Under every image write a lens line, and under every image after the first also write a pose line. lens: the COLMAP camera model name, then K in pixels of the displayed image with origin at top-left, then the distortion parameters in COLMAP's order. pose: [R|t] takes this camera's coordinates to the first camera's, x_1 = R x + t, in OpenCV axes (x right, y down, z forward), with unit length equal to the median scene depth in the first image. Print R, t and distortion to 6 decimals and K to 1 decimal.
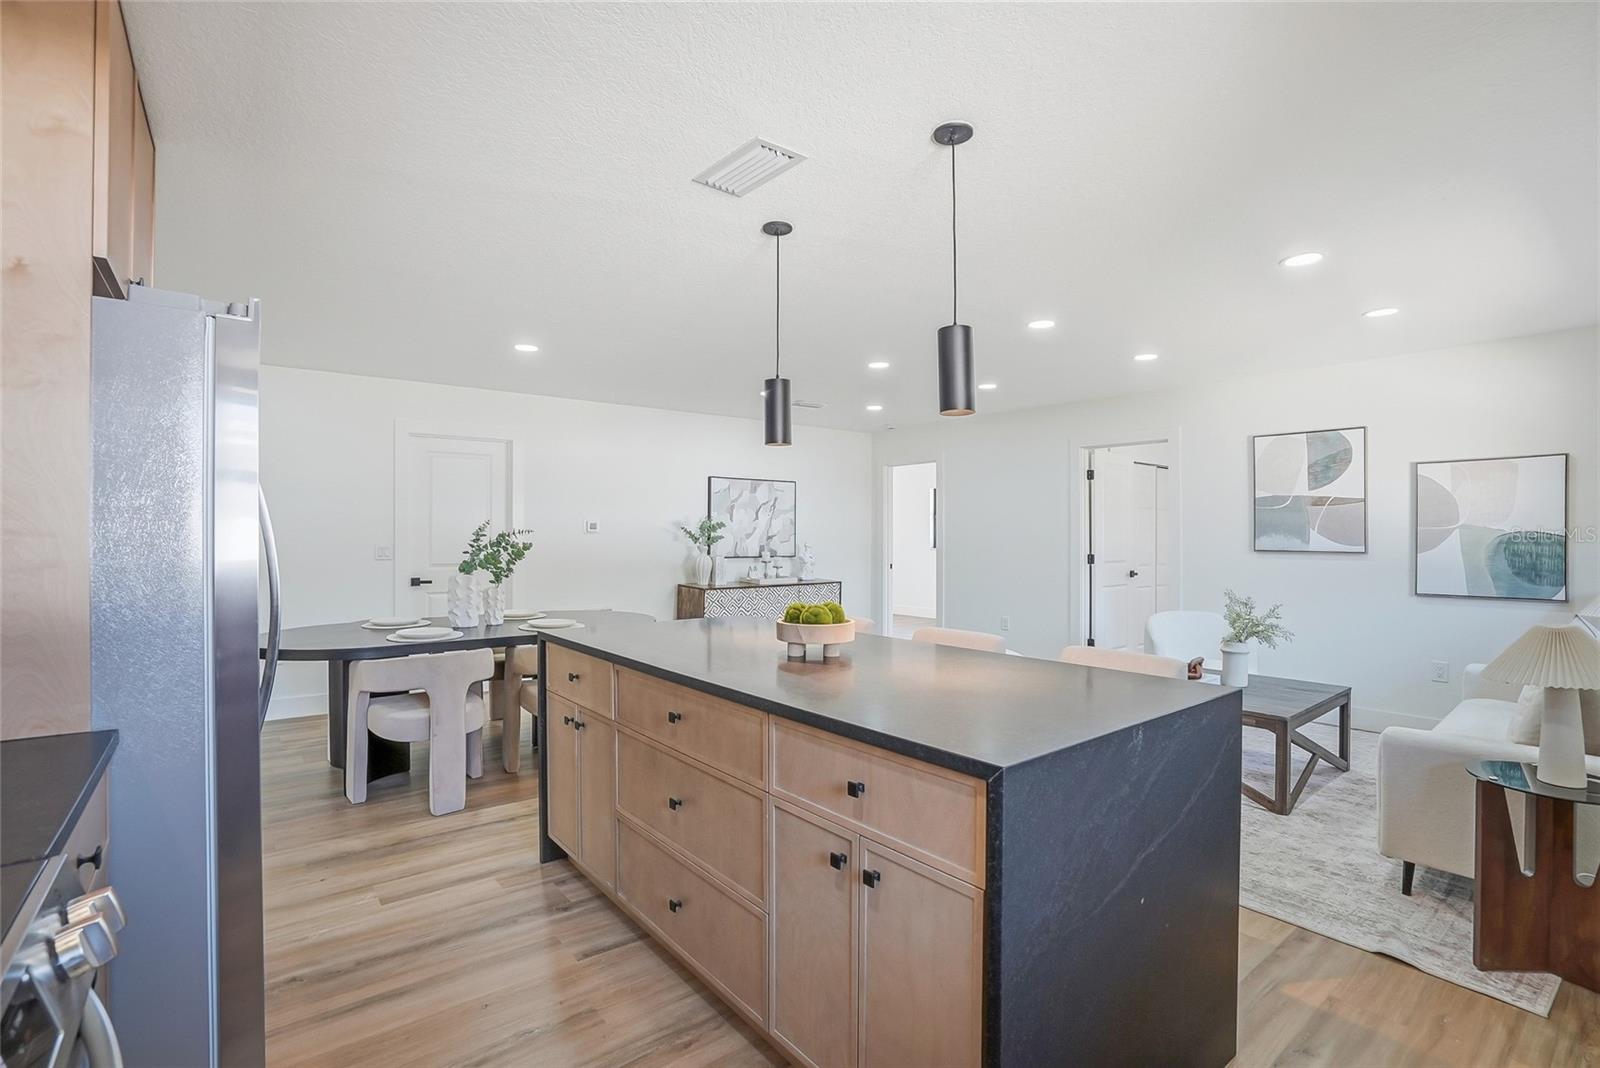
lens RADIAL K [[739.7, 0, 801.7], [0, 739.7, 548.3], [0, 0, 1]] dist [-0.074570, 0.036321]
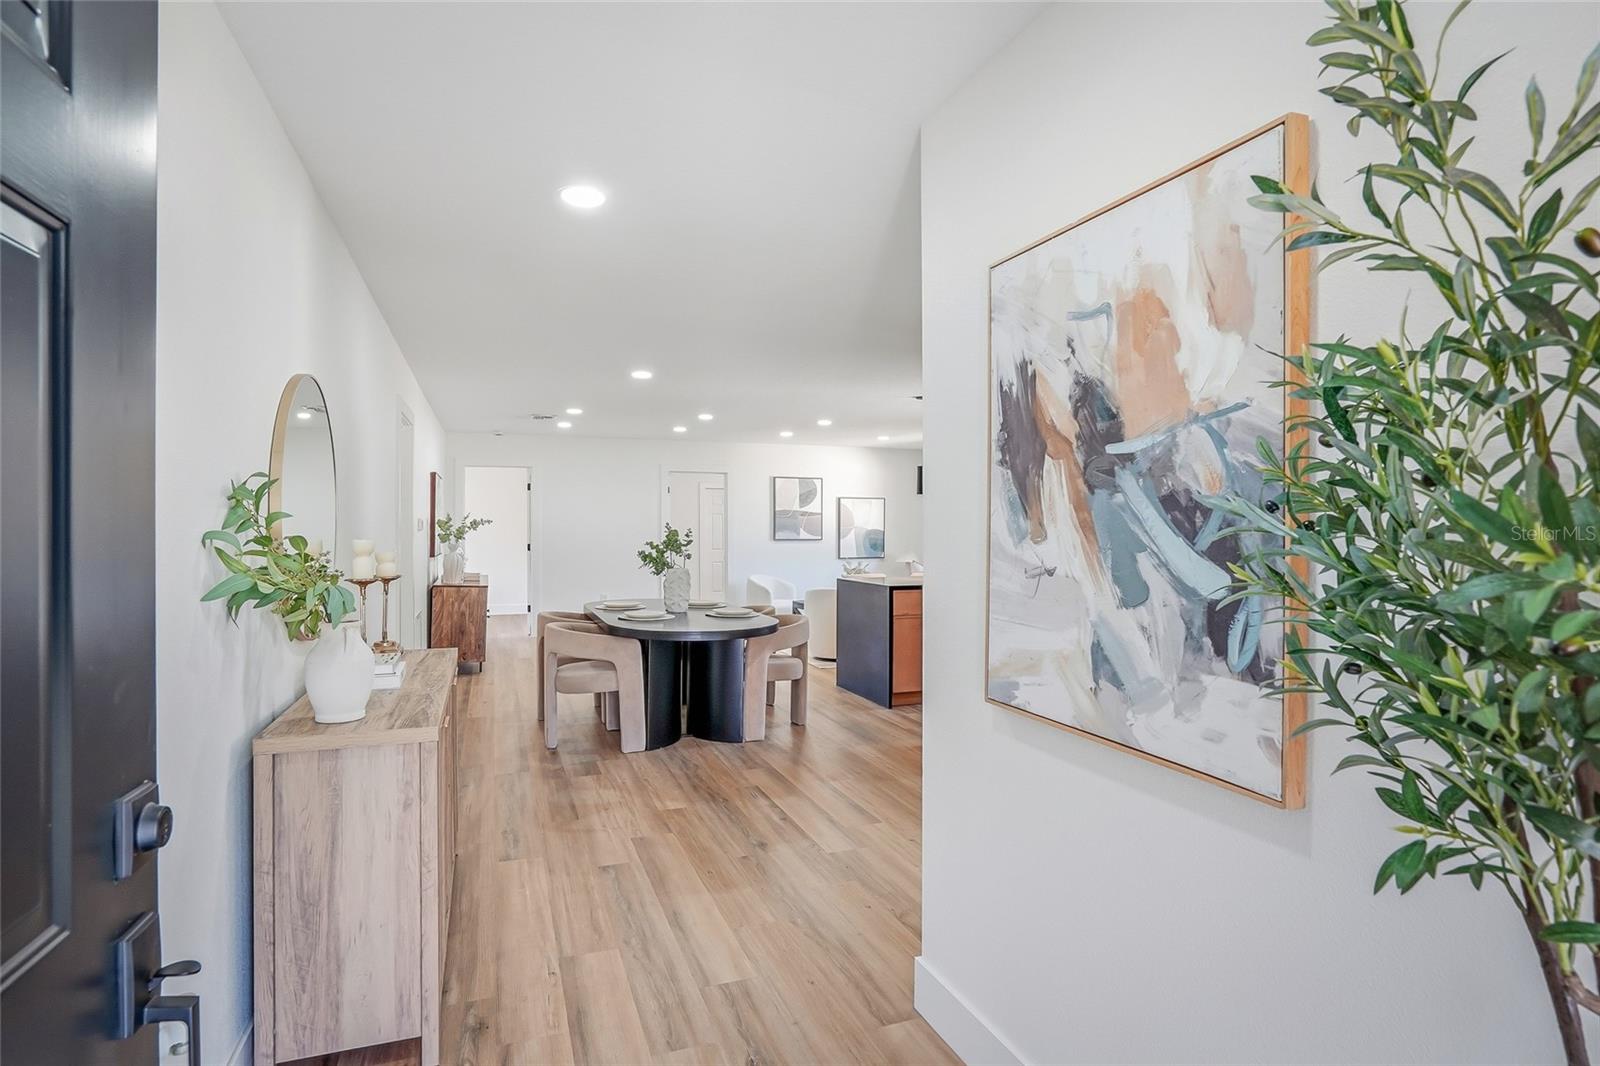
lens RADIAL K [[801.3, 0, 795.3], [0, 801.3, 519.2], [0, 0, 1]] dist [-0.044631, 0.021741]
pose [[0.313649, 0.010483, 0.949481, -1.498605], [0.011786, 0.999819, -0.014932, -0.019692], [-0.949466, 0.015874, 0.313468, 0.360822]]
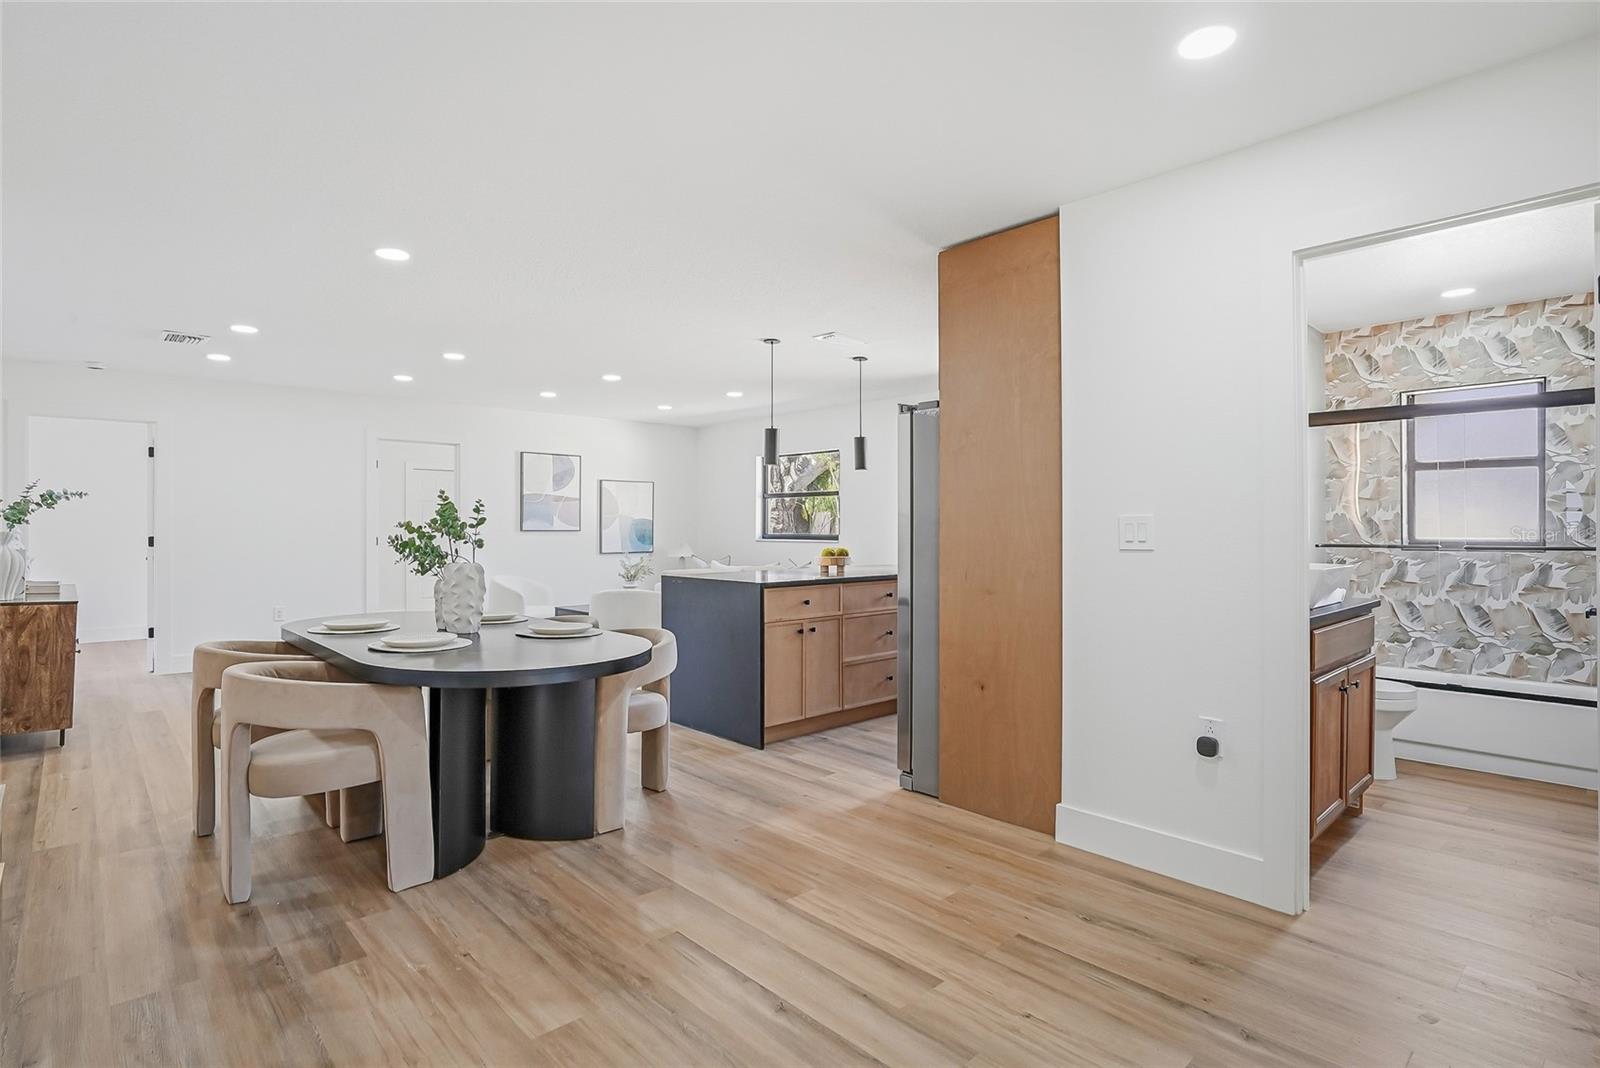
lens RADIAL K [[801.3, 0, 795.3], [0, 801.3, 520.2], [0, 0, 1]] dist [-0.044631, 0.021741]
pose [[-0.063248, 0.009155, 0.997956, -1.178647], [0.013452, 0.999875, -0.008320, 0.004629], [-0.997907, 0.012899, -0.063364, 0.639449]]
